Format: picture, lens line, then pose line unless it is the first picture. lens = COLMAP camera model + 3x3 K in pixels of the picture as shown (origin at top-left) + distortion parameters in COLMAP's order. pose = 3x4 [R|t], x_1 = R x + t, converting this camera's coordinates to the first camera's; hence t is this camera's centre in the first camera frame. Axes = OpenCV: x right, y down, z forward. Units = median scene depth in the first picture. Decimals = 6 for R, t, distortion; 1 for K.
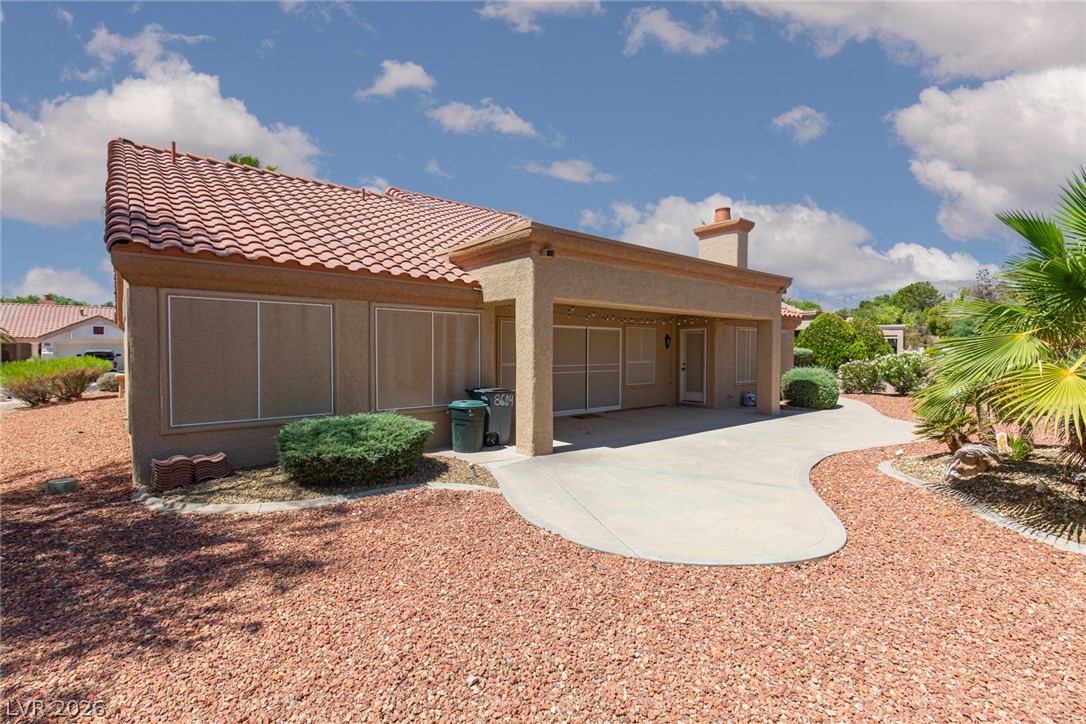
lens RADIAL K [[489.6, 0, 544.5], [0, 489.6, 367.6], [0, 0, 1]] dist [0.010415, -0.000823]
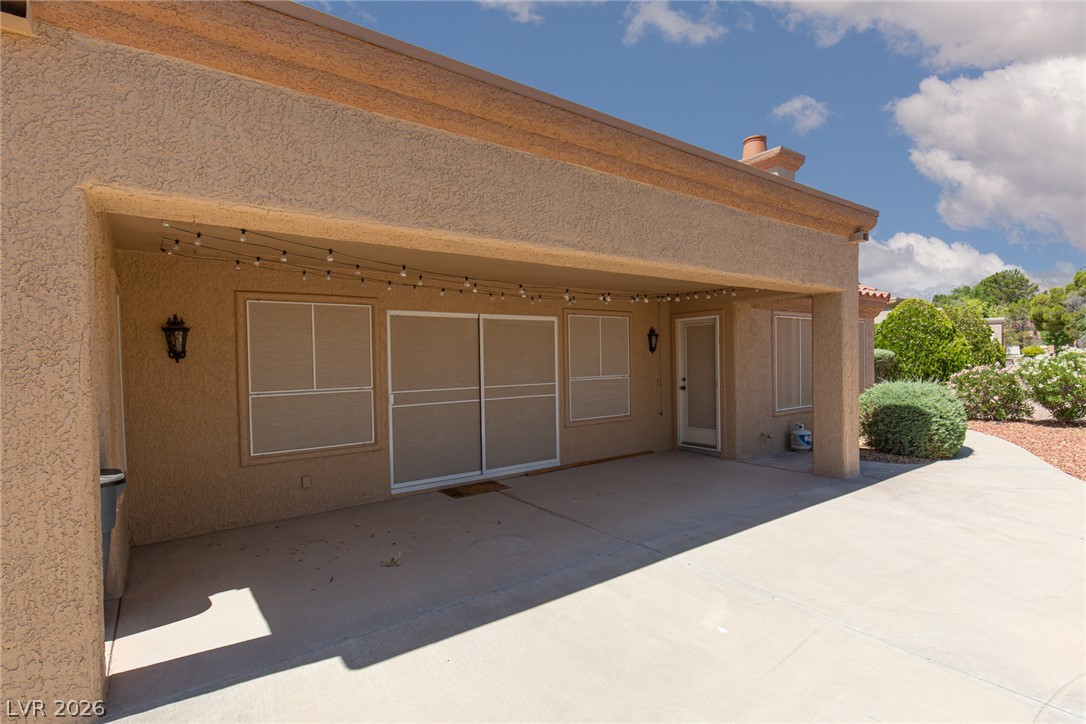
lens RADIAL K [[526.5, 0, 549.5], [0, 526.5, 373.7], [0, 0, 1]] dist [-0.001450, 0.000615]
pose [[0.998116, -0.019099, -0.058310, 0.168713], [0.018650, 0.999792, -0.008248, -0.012129], [0.058455, 0.007145, 0.998264, 0.384818]]
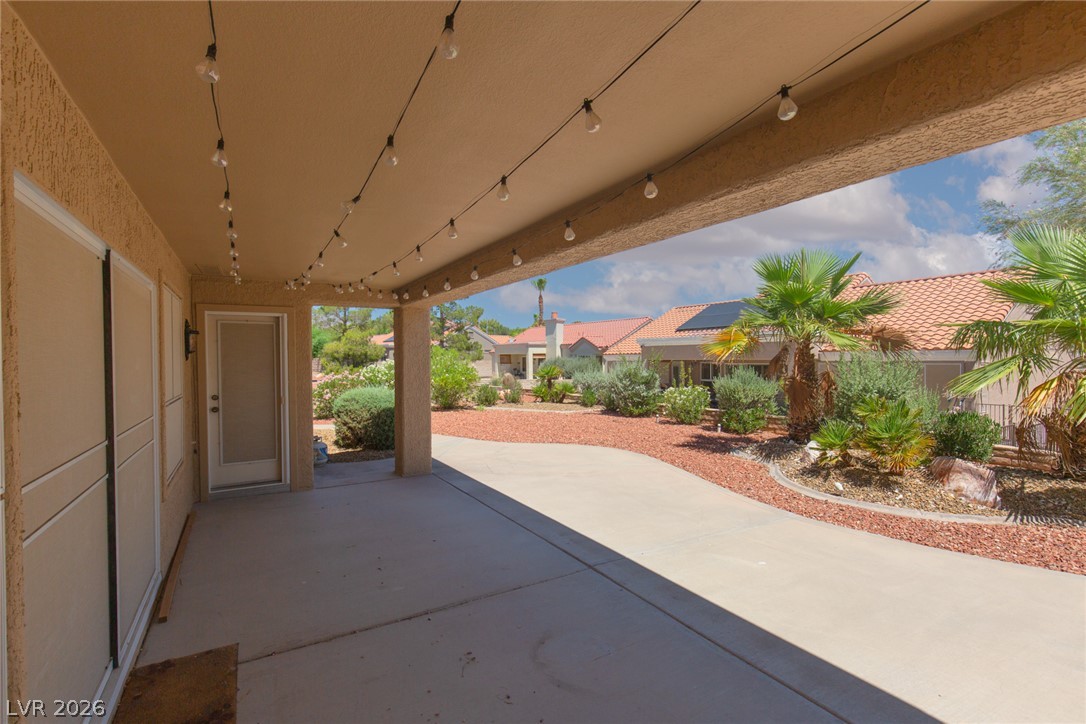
lens RADIAL K [[489.6, 0, 544.5], [0, 489.6, 367.6], [0, 0, 1]] dist [0.010415, -0.000823]
pose [[0.159621, -0.021741, 0.986939, -0.075000], [0.042776, 0.998971, 0.015087, -0.027311], [-0.986251, 0.039809, 0.160387, 0.688968]]
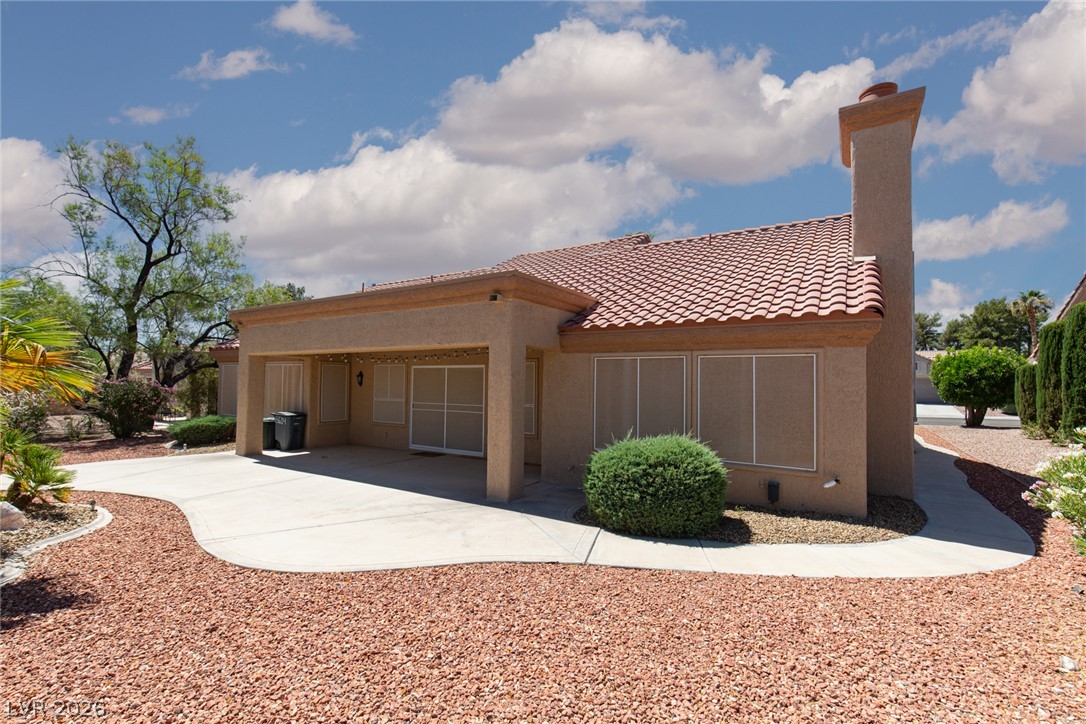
lens RADIAL K [[489.6, 0, 544.5], [0, 489.6, 367.6], [0, 0, 1]] dist [0.010415, -0.000823]
pose [[0.289179, -0.027021, -0.956894, 0.962678], [-0.044883, 0.998119, -0.041750, -0.040633], [0.956222, 0.055022, 0.287423, 0.788231]]
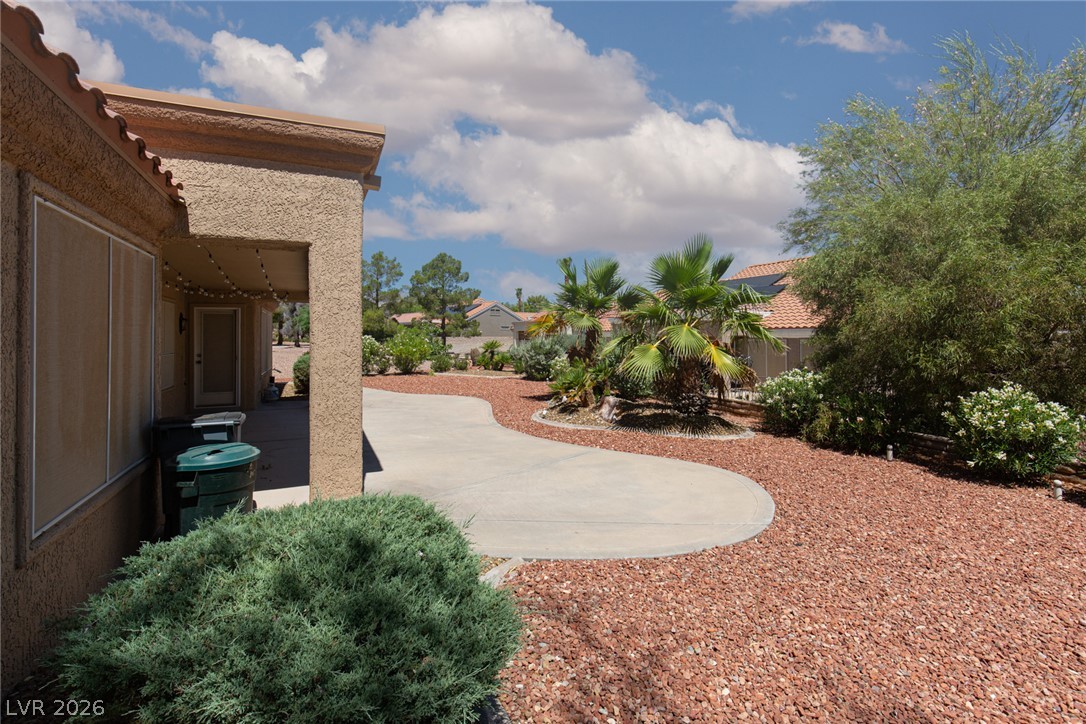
lens RADIAL K [[497.8, 0, 522.7], [0, 497.8, 328.1], [0, 0, 1]] dist [0.034021, -0.000114]
pose [[0.300553, 0.010400, 0.953708, -0.292784], [0.039796, 0.998933, -0.023435, -0.011441], [-0.952934, 0.044997, 0.299819, 0.331302]]
